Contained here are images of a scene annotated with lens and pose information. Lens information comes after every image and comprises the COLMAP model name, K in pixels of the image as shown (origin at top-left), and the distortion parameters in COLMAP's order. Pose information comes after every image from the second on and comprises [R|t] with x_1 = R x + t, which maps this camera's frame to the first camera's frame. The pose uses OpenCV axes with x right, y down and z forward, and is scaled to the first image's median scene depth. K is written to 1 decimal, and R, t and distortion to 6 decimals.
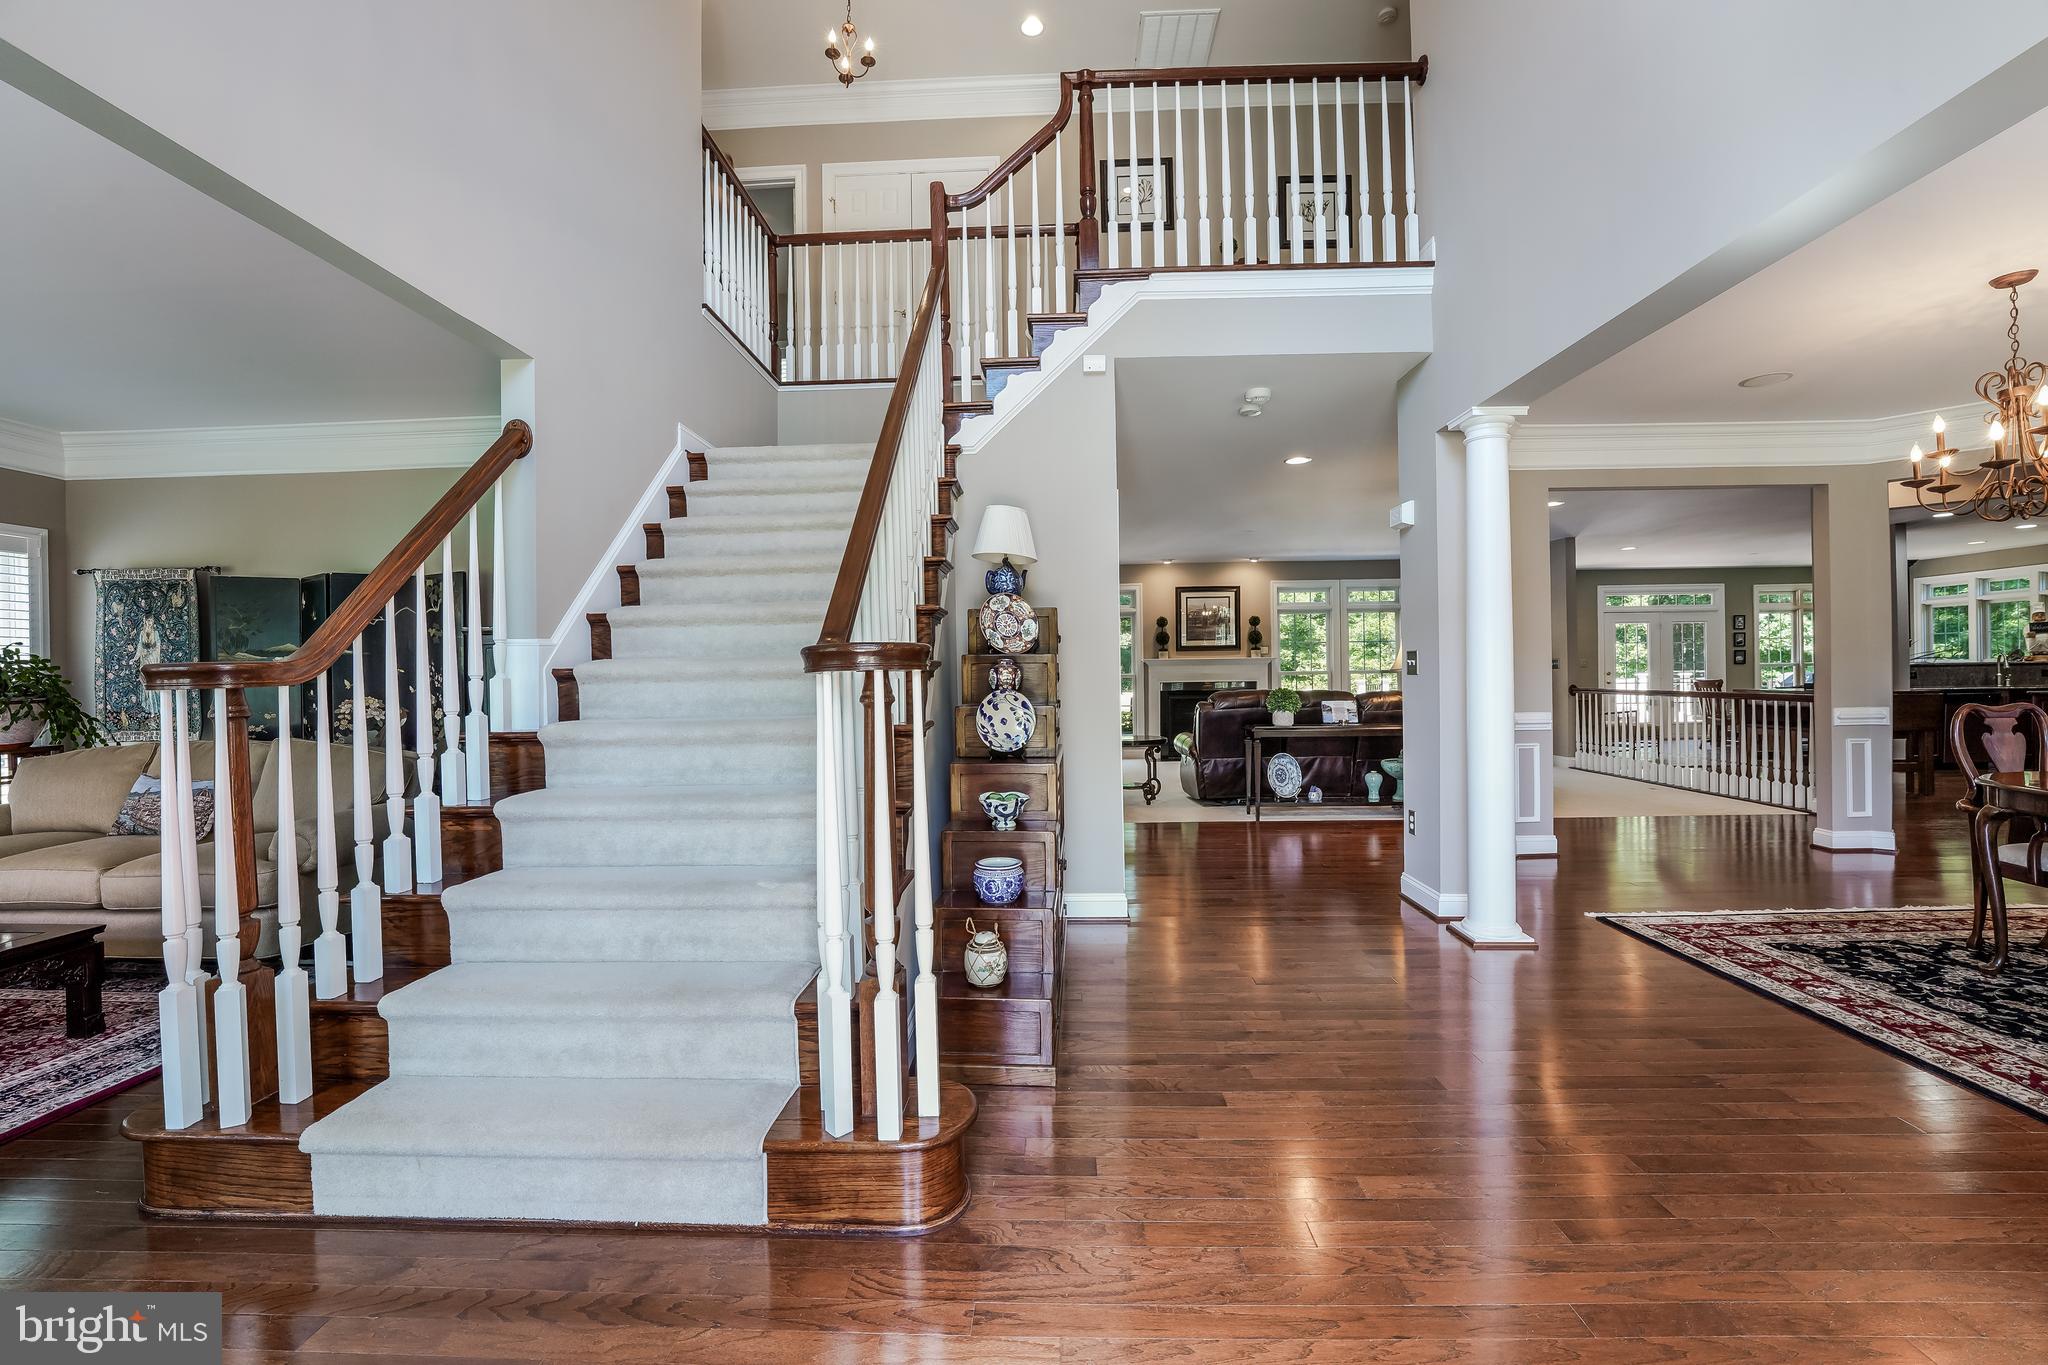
lens RADIAL K [[835.8, 0, 1029.9], [0, 835.8, 678.2], [0, 0, 1]] dist [-0.028765, 0.004151]
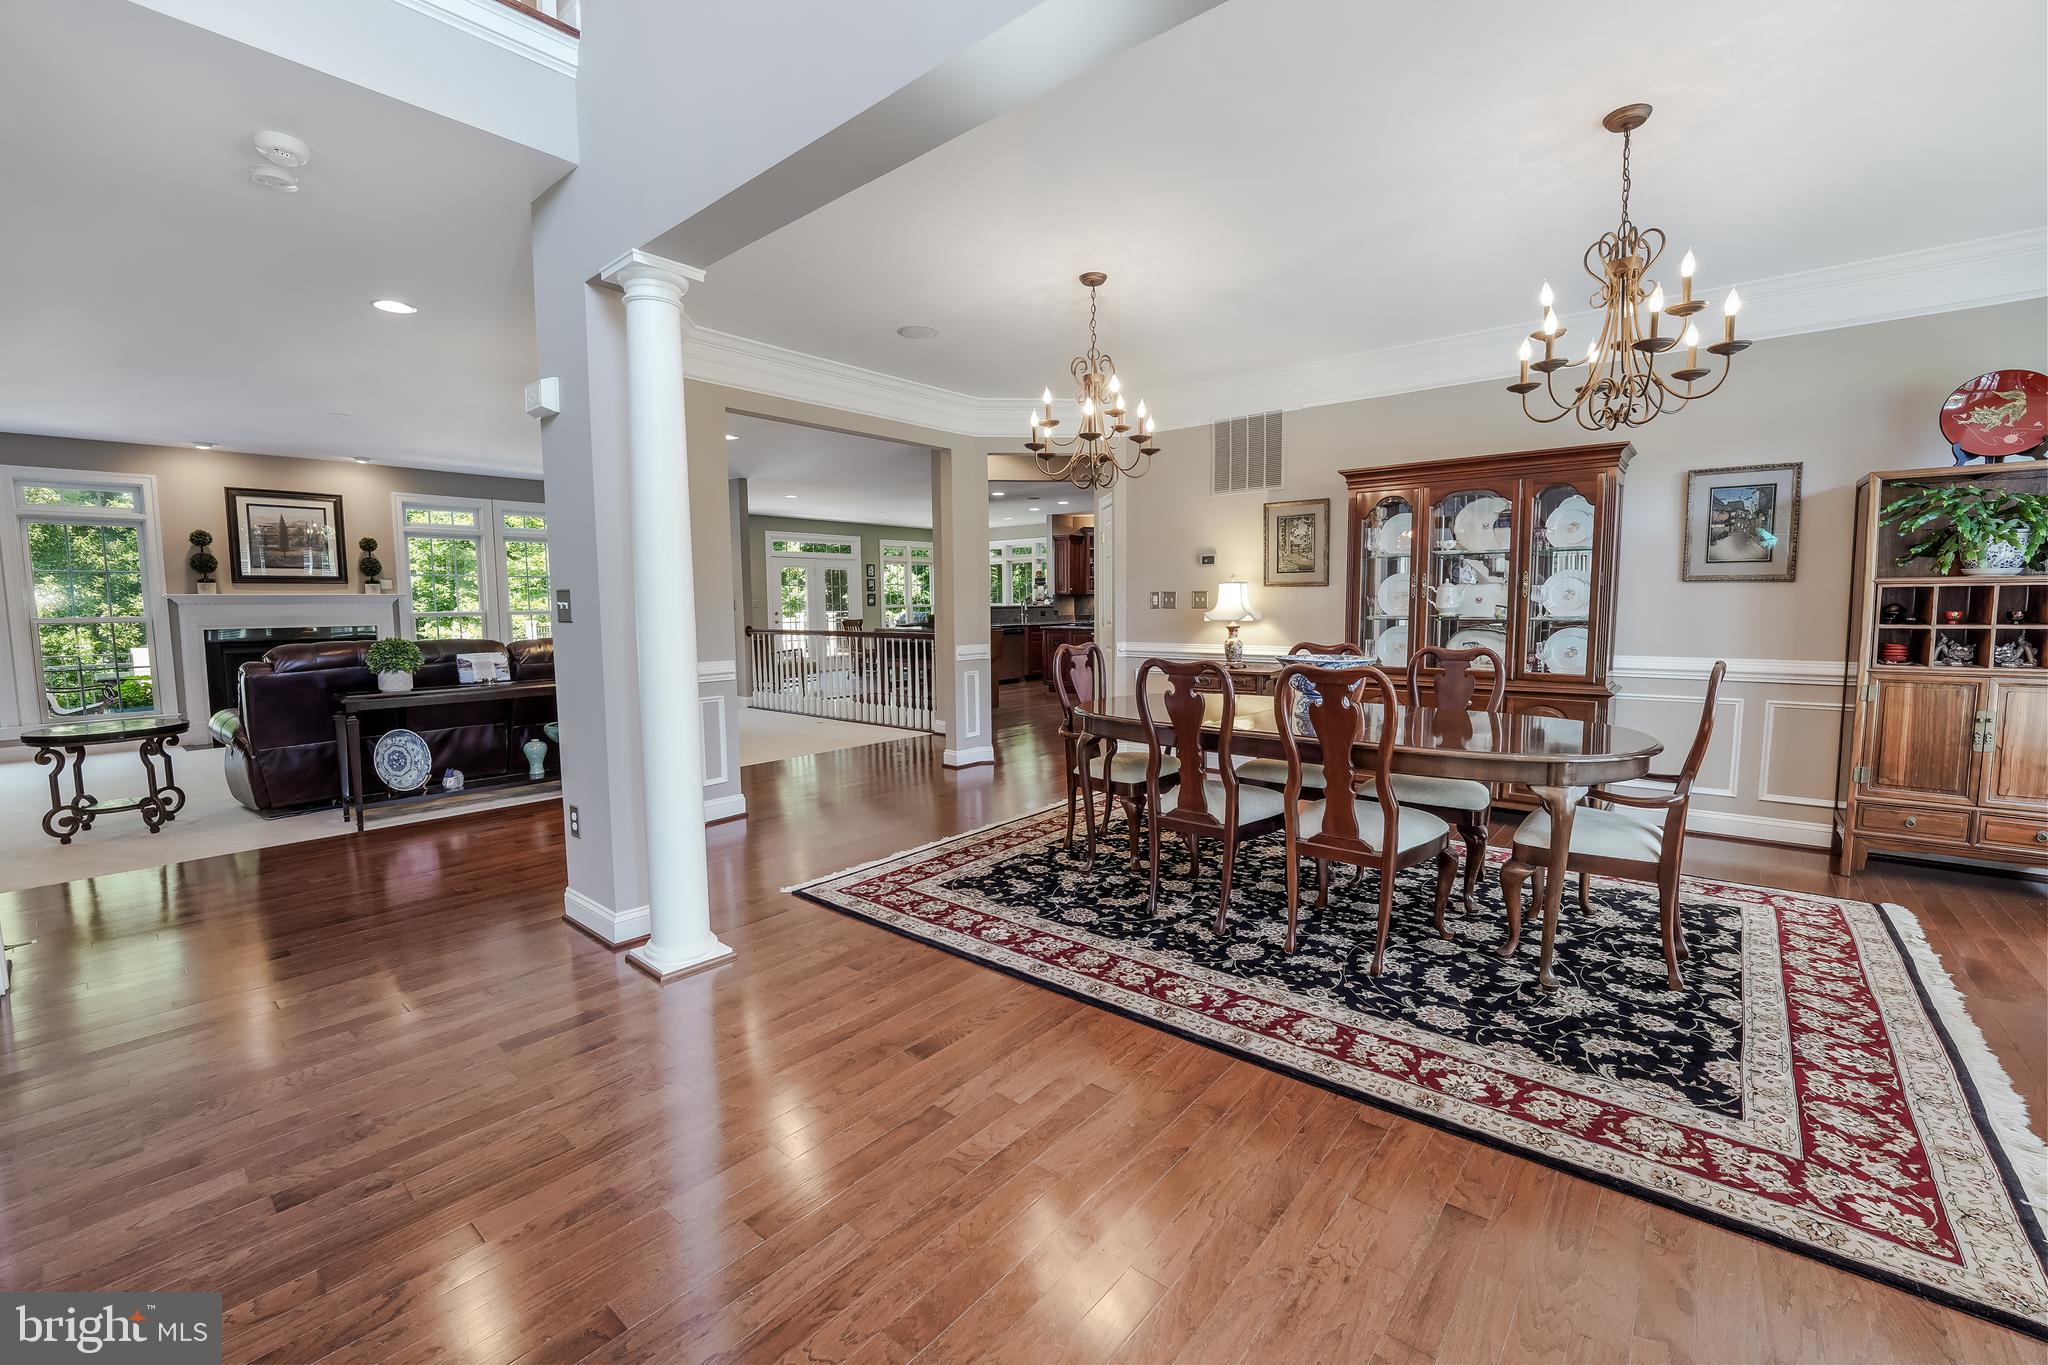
lens RADIAL K [[835.7, 0, 1024.0], [0, 835.7, 682.5], [0, 0, 1]] dist [-0.026386, 0.000955]
pose [[0.617852, -0.064674, 0.783630, 0.125434], [0.003141, 0.996807, 0.079791, -0.007194], [-0.786288, -0.046837, 0.616082, 0.215330]]
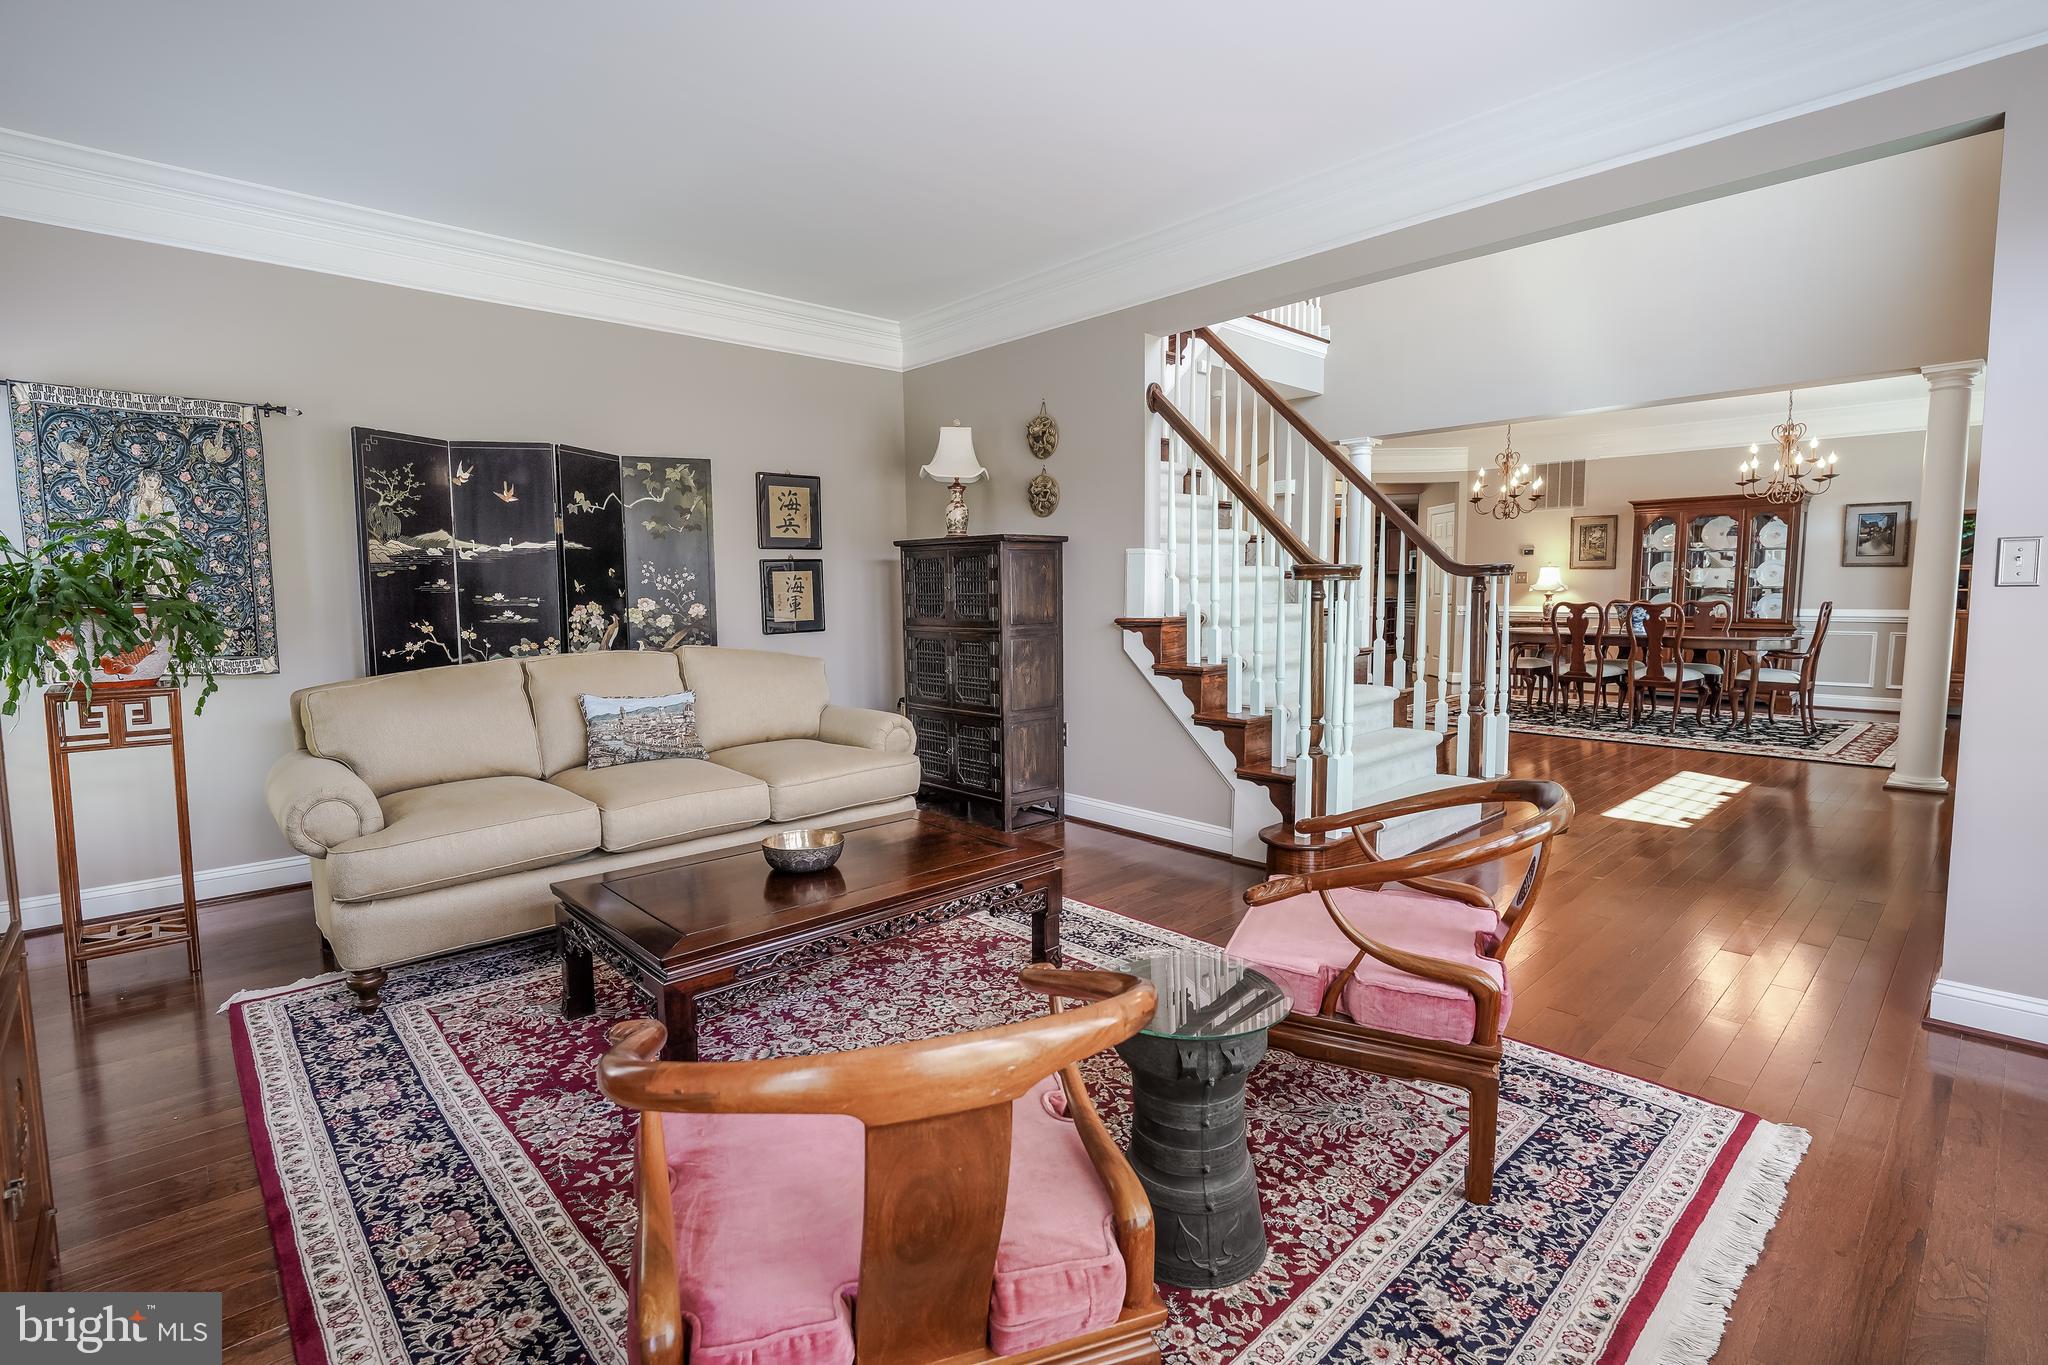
lens RADIAL K [[950.0, 0, 1024.0], [0, 950.0, 682.5], [0, 0, 1]] dist [-0.012686, -0.000306]
pose [[0.709001, -0.062352, 0.702445, -1.125134], [0.000657, 0.996142, 0.087759, 0.019446], [-0.705207, -0.061759, 0.706307, 0.026605]]
